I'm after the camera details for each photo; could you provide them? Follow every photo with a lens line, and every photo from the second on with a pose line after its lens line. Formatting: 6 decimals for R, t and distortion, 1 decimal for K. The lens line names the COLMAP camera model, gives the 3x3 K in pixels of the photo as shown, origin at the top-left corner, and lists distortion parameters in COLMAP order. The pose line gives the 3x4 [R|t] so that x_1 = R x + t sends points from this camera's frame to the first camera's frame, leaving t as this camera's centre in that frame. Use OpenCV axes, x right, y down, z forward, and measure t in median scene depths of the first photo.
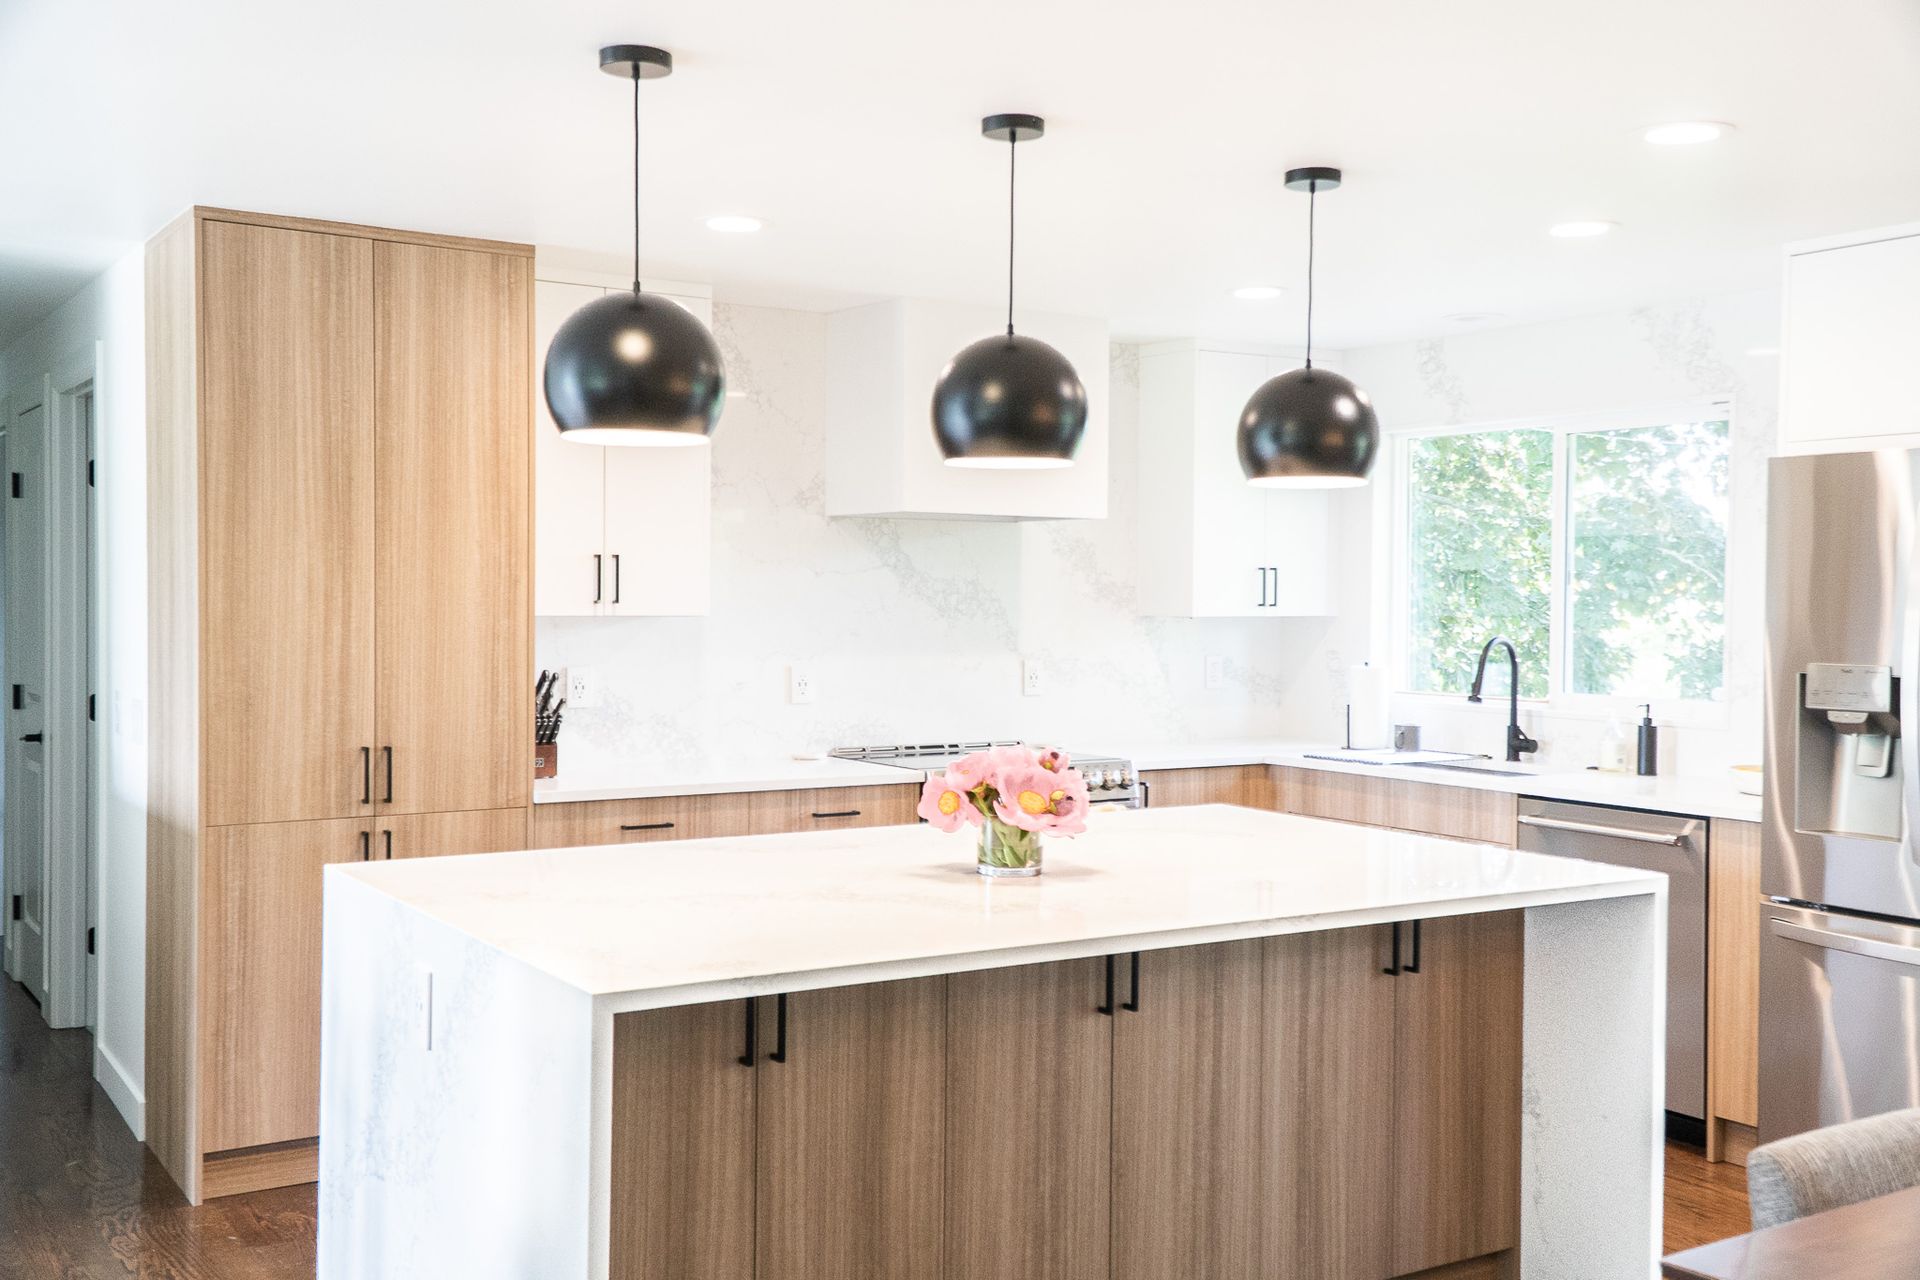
lens RADIAL K [[1888.0, 0, 960.0], [0, 1888.0, 640.0], [0, 0, 1]] dist [0.074399, -0.005222]
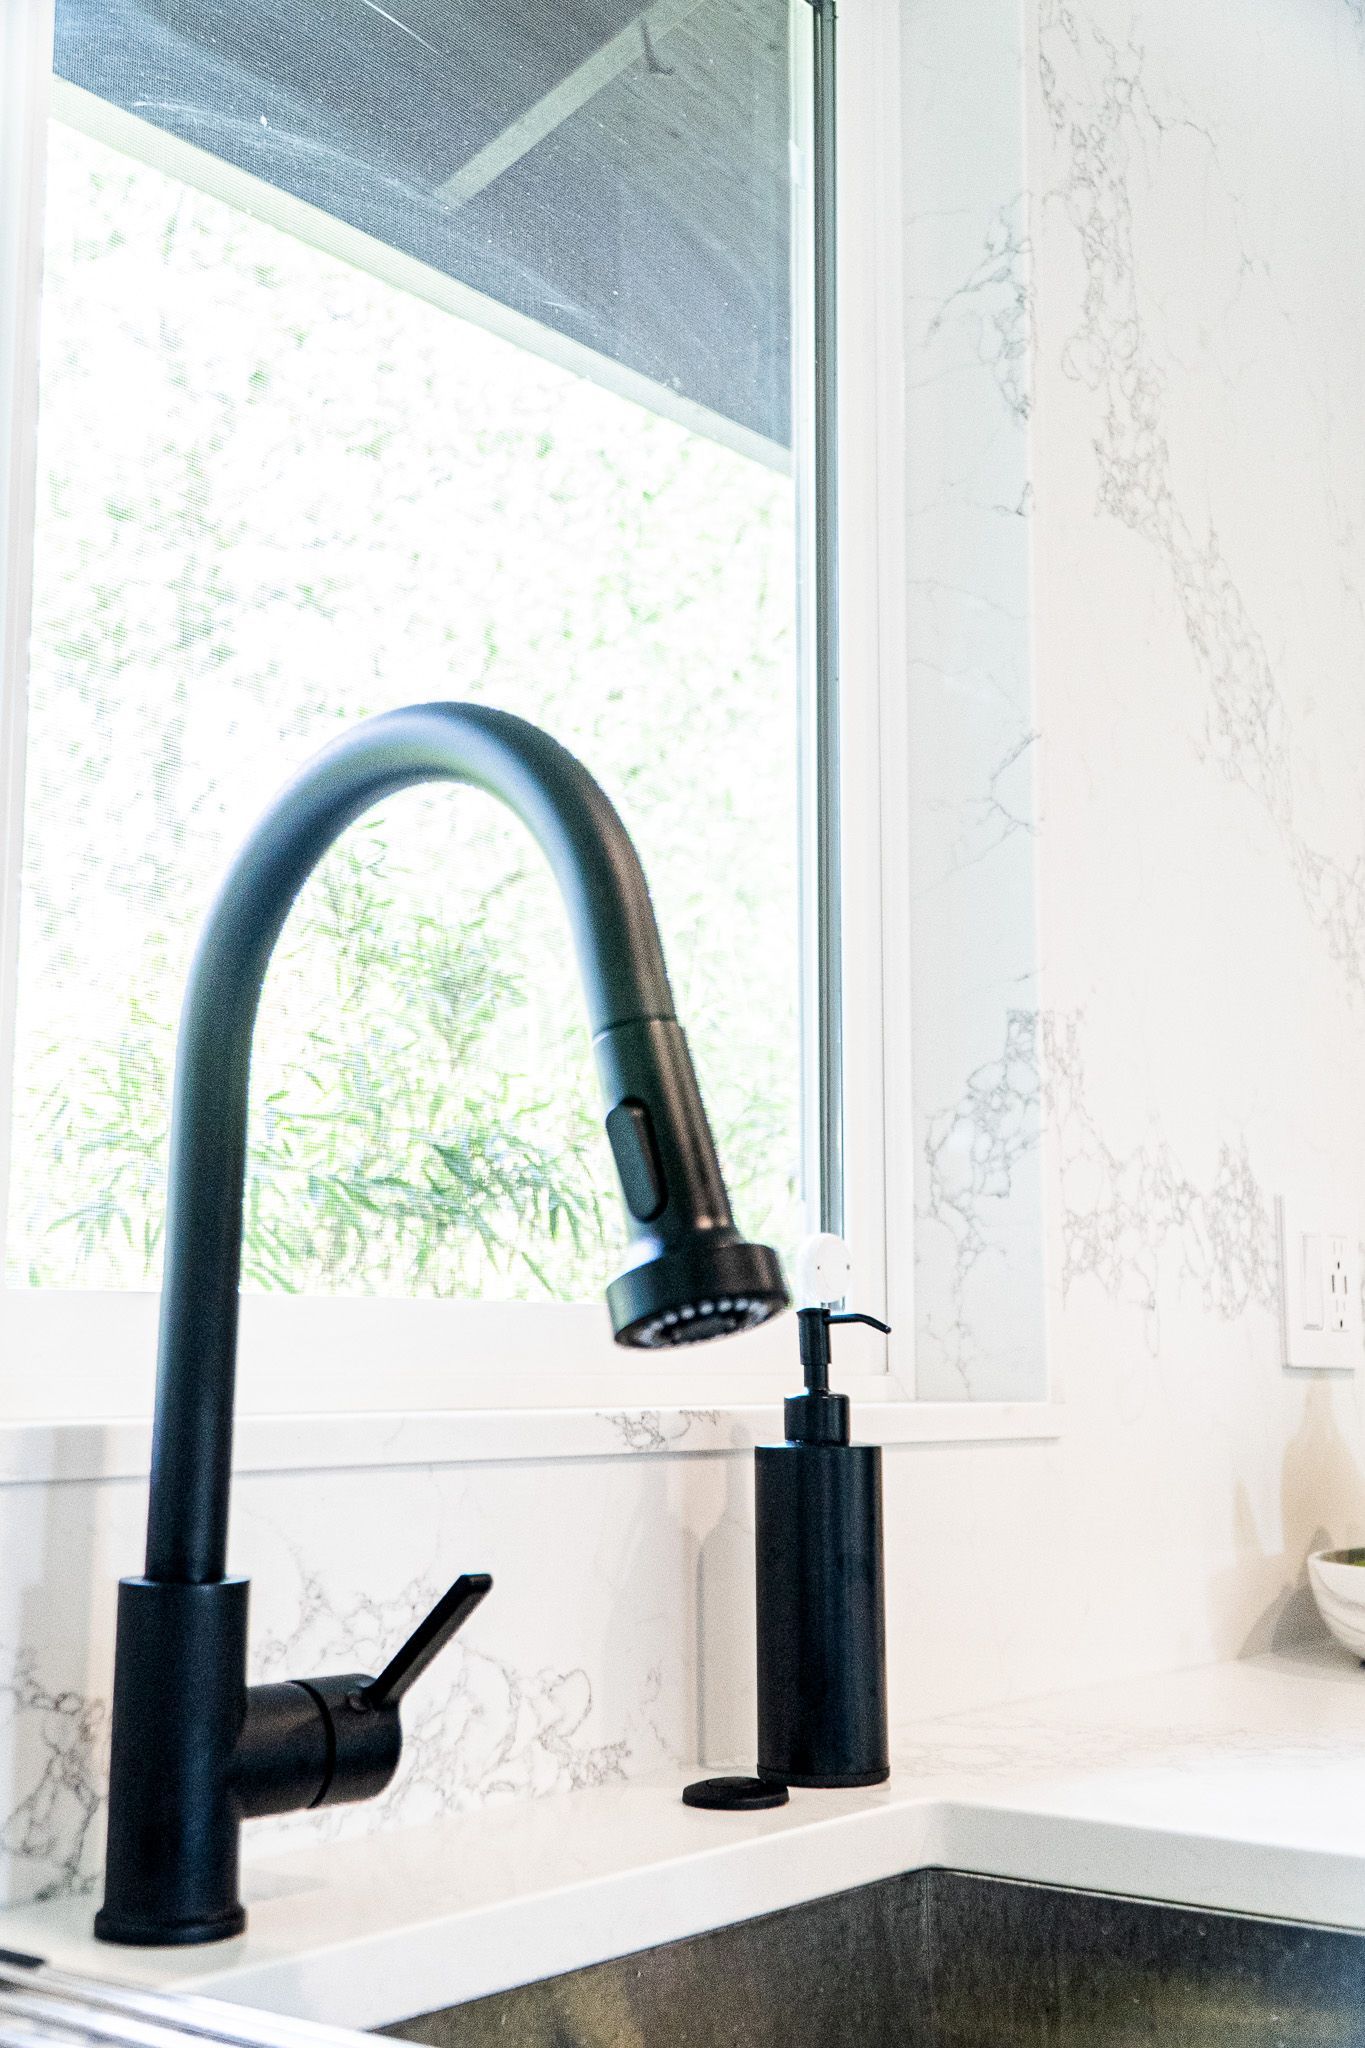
lens RADIAL K [[2424.0, 0, 665.5], [0, 2424.0, 1030.2], [0, 0, 1]] dist [0.094073, 0.006402]
pose [[-0.328653, 0.128284, 0.935698, 0.206647], [0.025866, 0.991583, -0.126861, 0.044092], [-0.944097, -0.017491, -0.329205, 1.378165]]
